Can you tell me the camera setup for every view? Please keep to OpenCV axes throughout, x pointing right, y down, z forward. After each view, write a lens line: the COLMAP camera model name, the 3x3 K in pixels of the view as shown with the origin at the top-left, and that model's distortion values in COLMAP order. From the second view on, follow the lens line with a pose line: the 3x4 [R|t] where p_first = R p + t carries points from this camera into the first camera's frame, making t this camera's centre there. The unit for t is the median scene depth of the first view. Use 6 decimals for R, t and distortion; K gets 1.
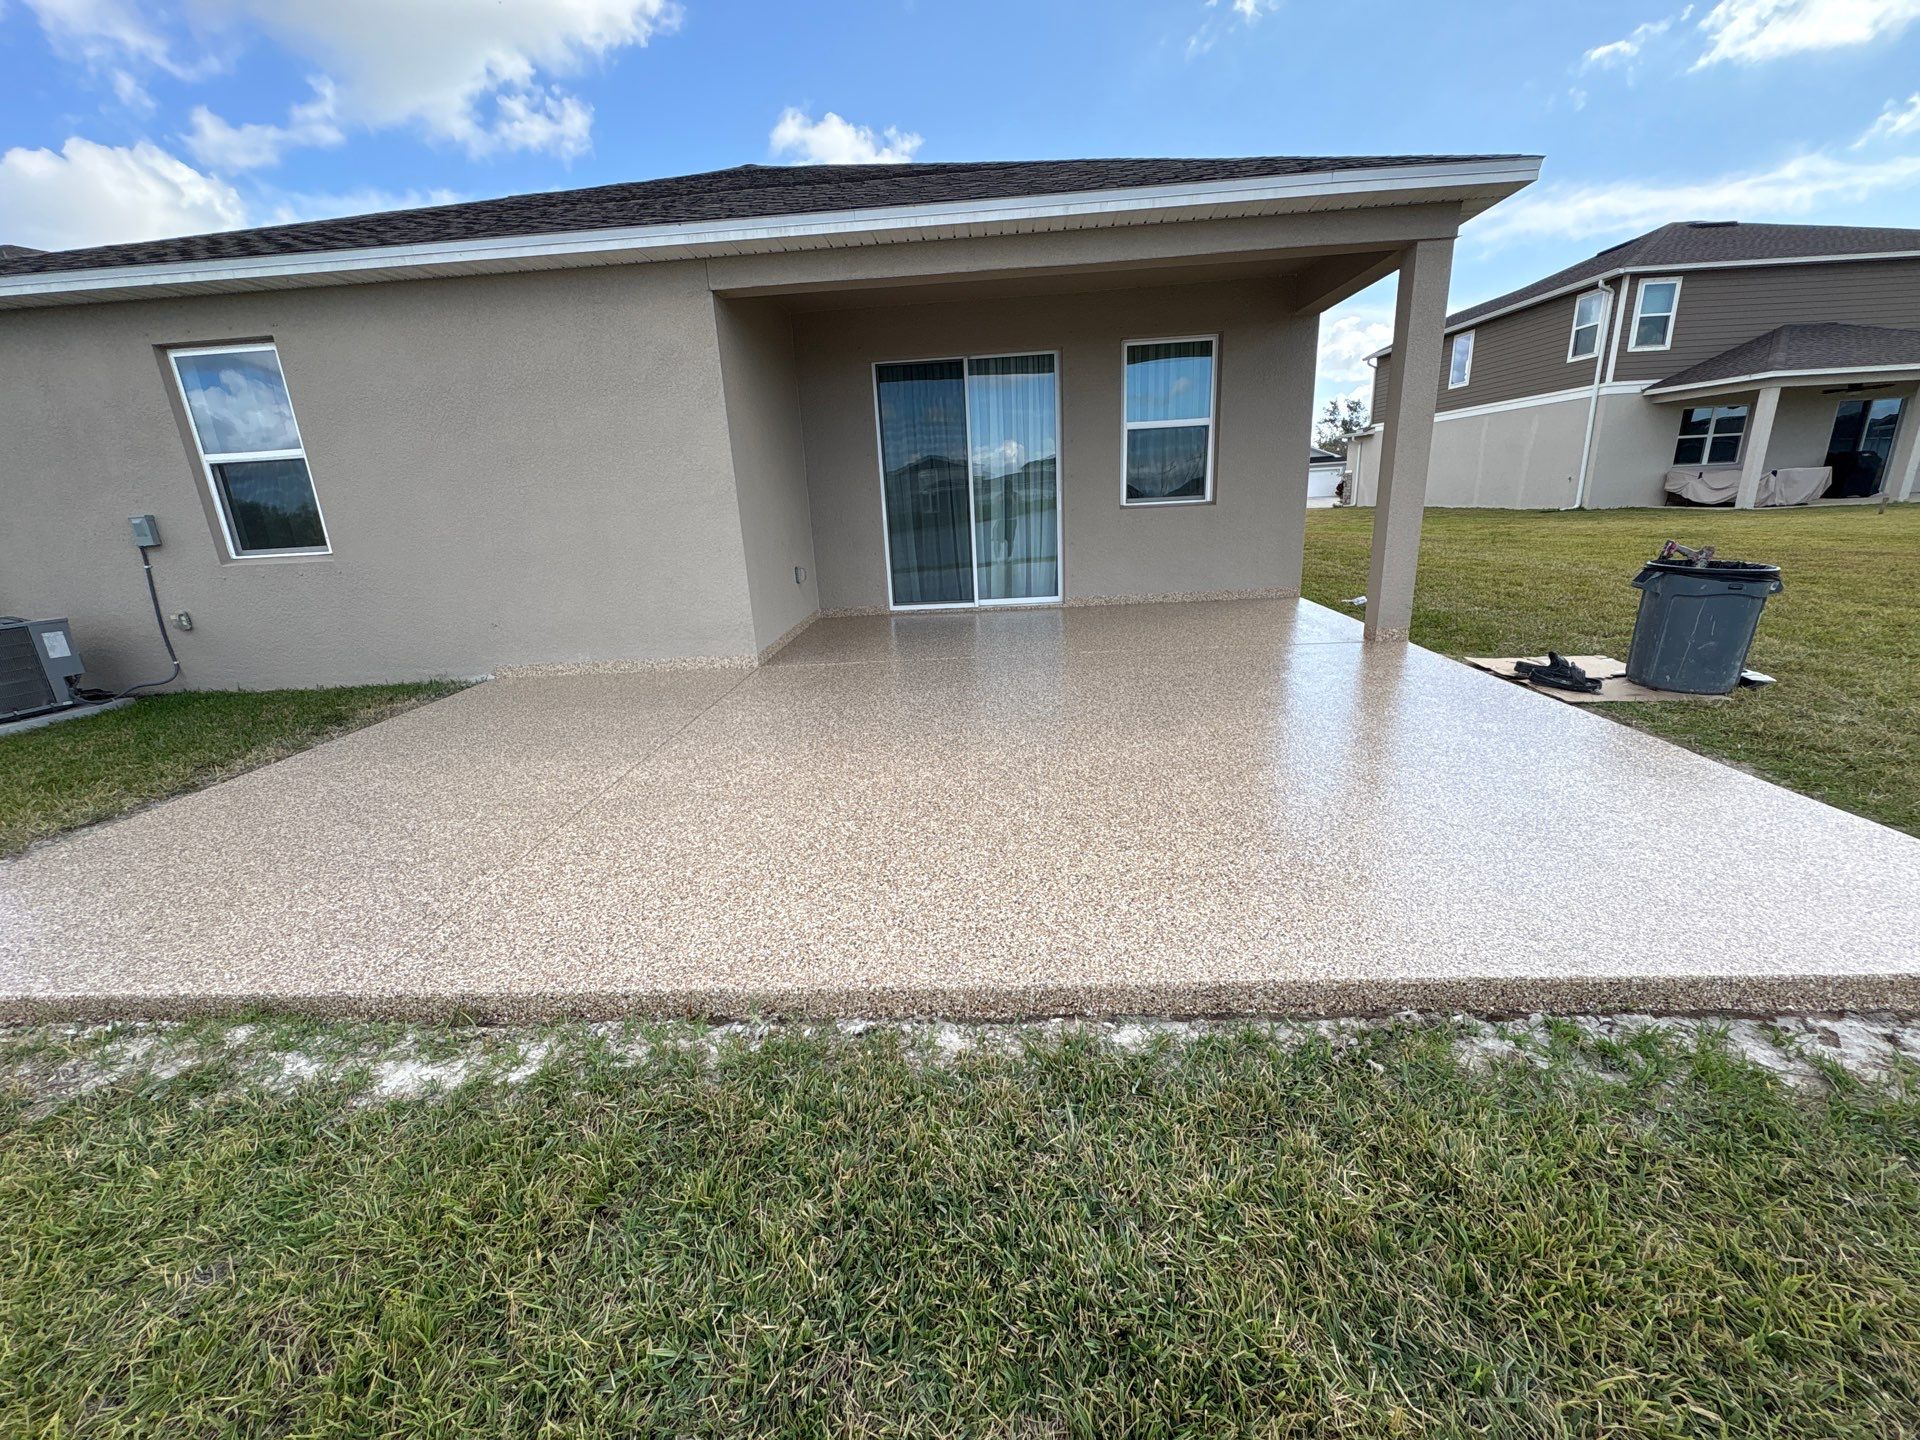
lens RADIAL K [[759.3, 0, 960.0], [0, 759.3, 720.0], [0, 0, 1]] dist [-0.000418, -0.000013]
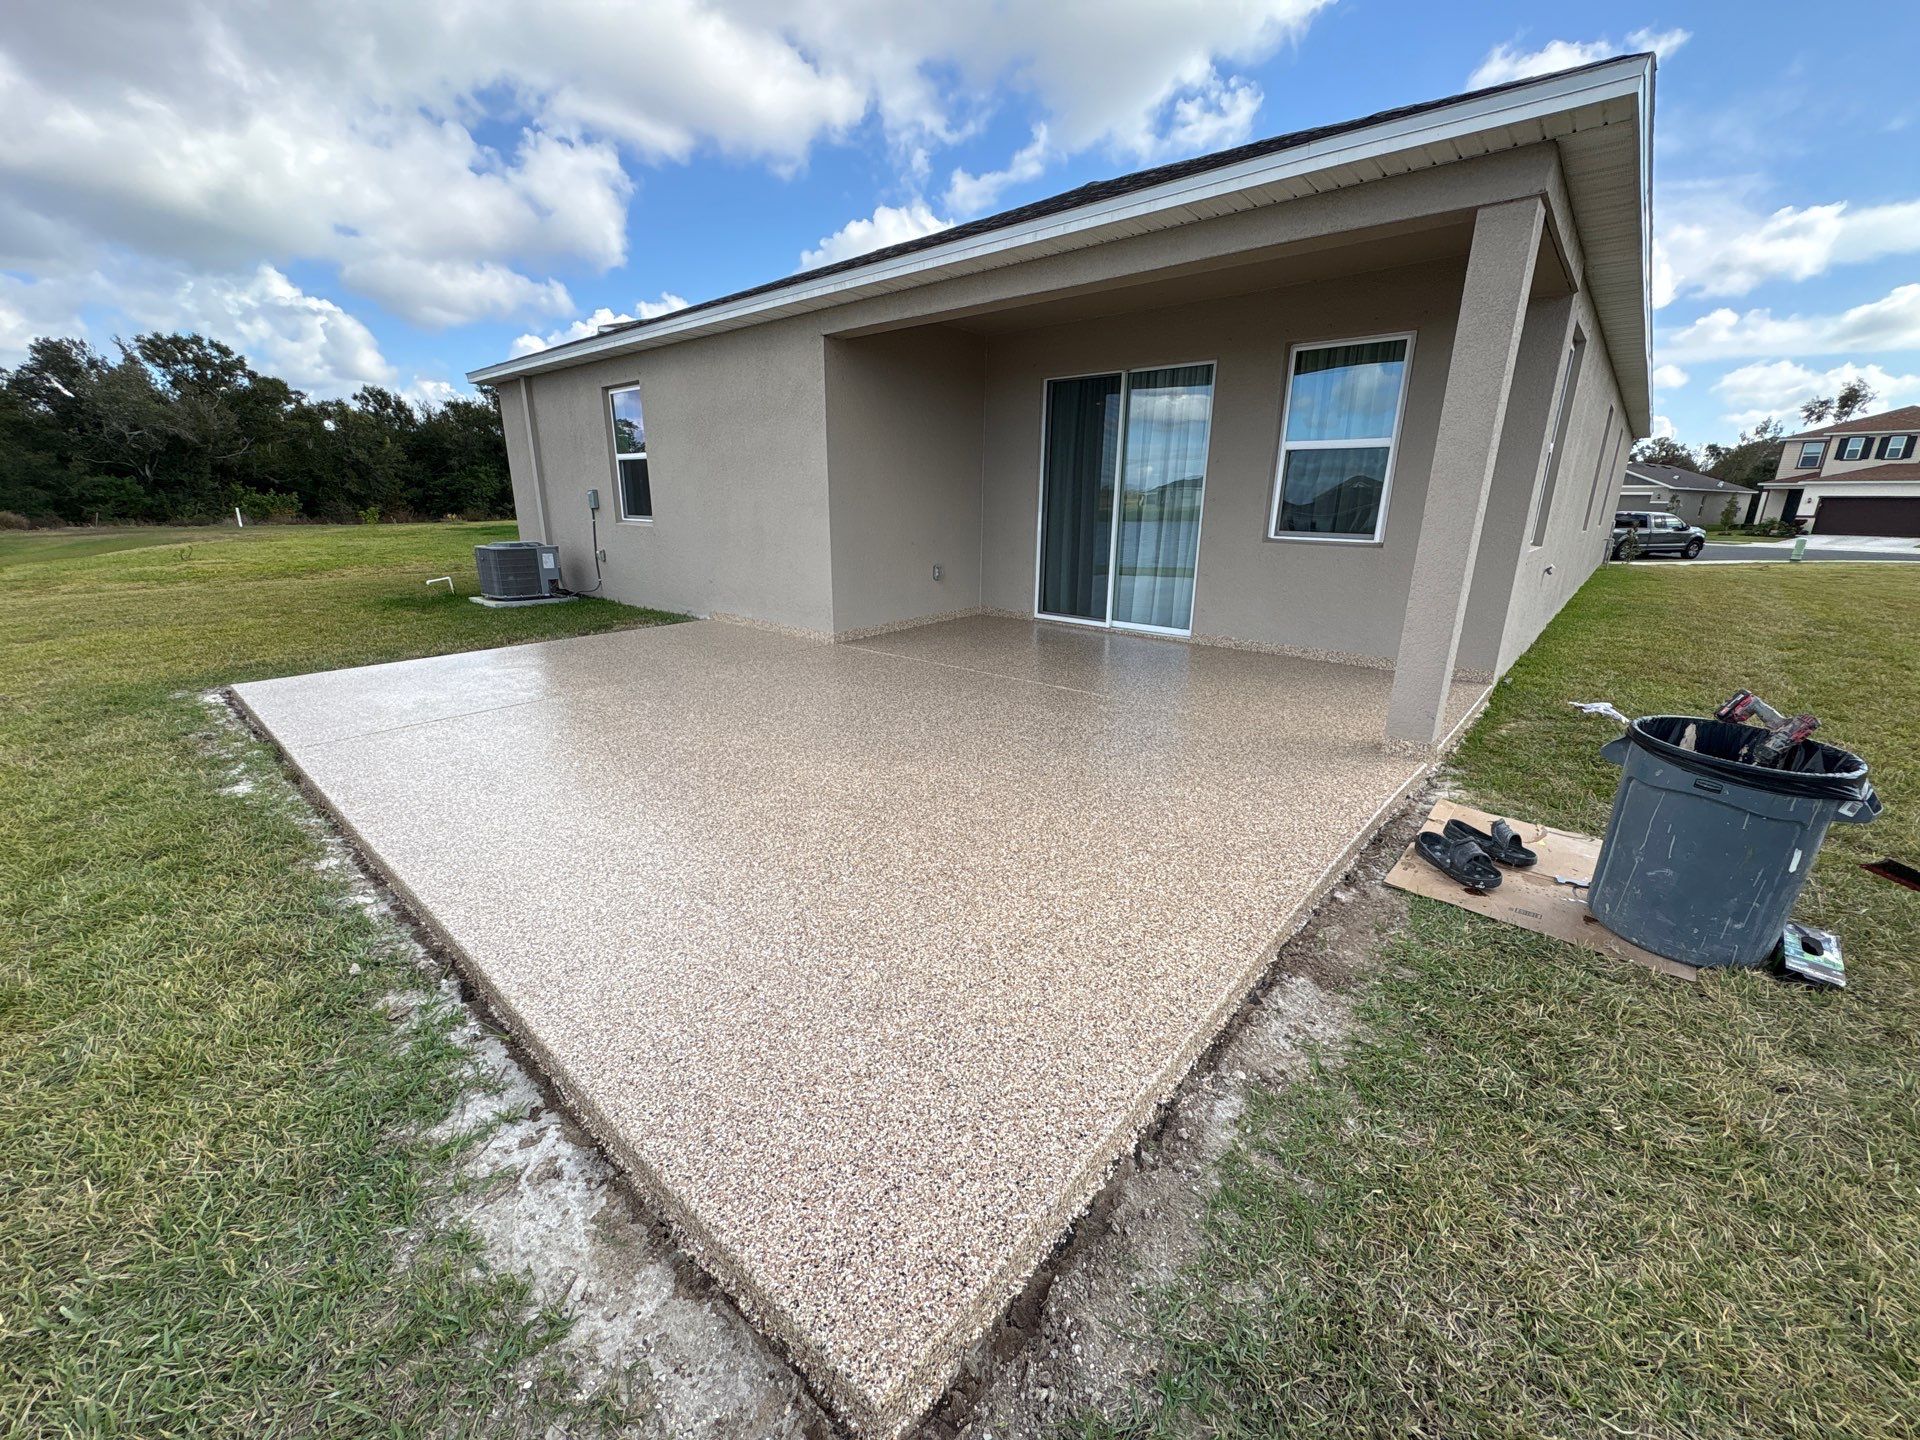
lens RADIAL K [[759.3, 0, 960.0], [0, 759.3, 720.0], [0, 0, 1]] dist [-0.000418, -0.000013]
pose [[0.783223, 0.231321, -0.577107, 0.701969], [-0.222384, 0.971033, 0.087408, -0.115714], [0.580609, 0.059880, 0.811977, 0.164772]]
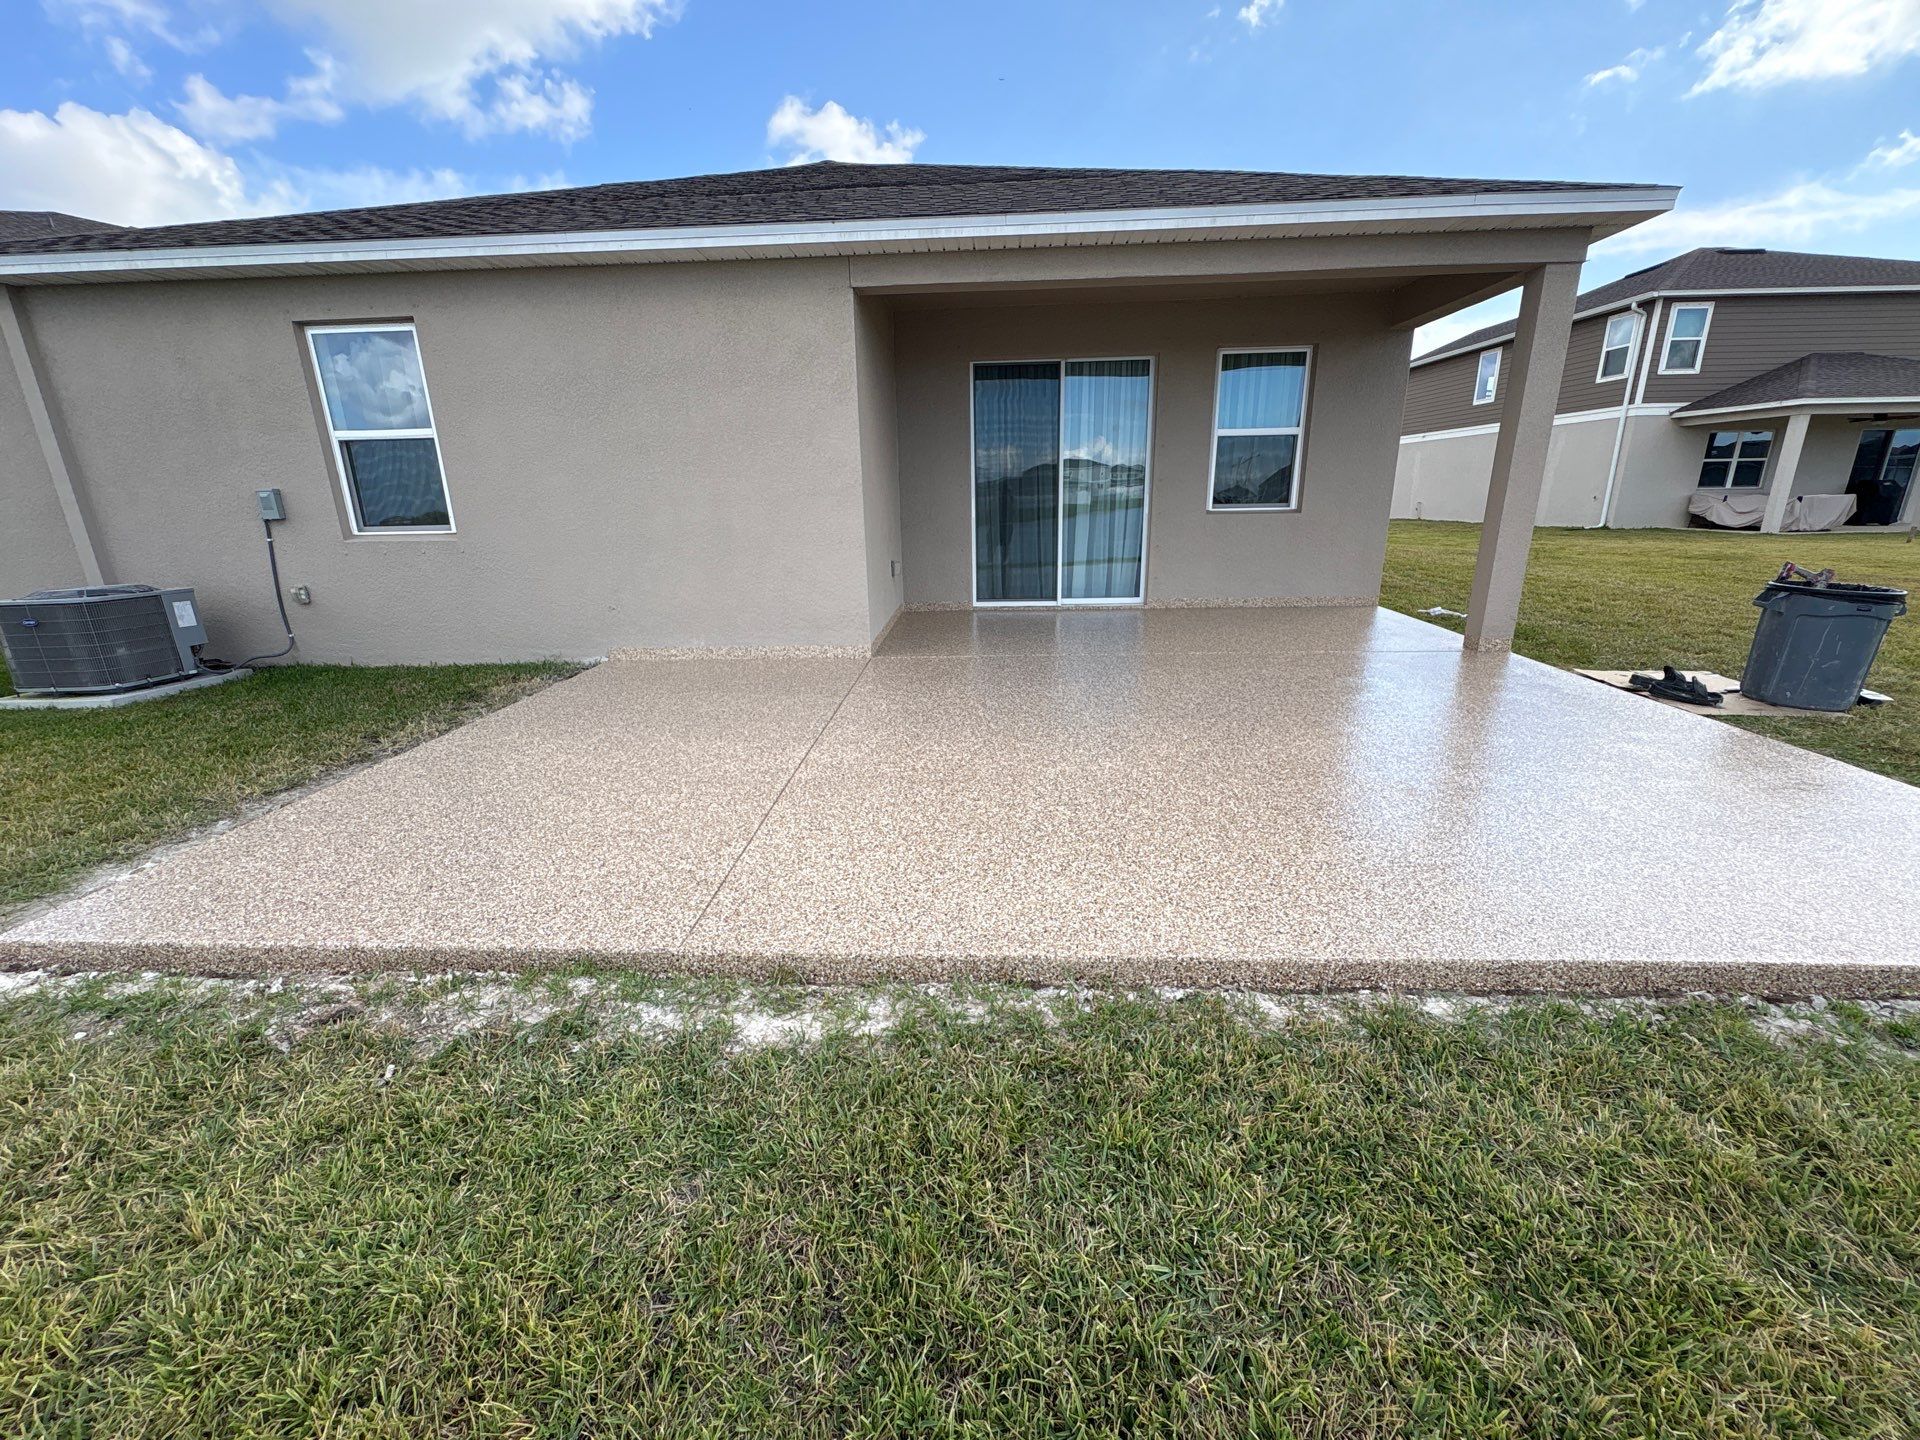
lens RADIAL K [[759.3, 0, 960.0], [0, 759.3, 720.0], [0, 0, 1]] dist [-0.000418, -0.000013]
pose [[0.999510, 0.030228, 0.008159, -0.173423], [-0.030241, 0.999541, 0.001585, 0.010369], [-0.008108, -0.001831, 0.999965, -0.024520]]
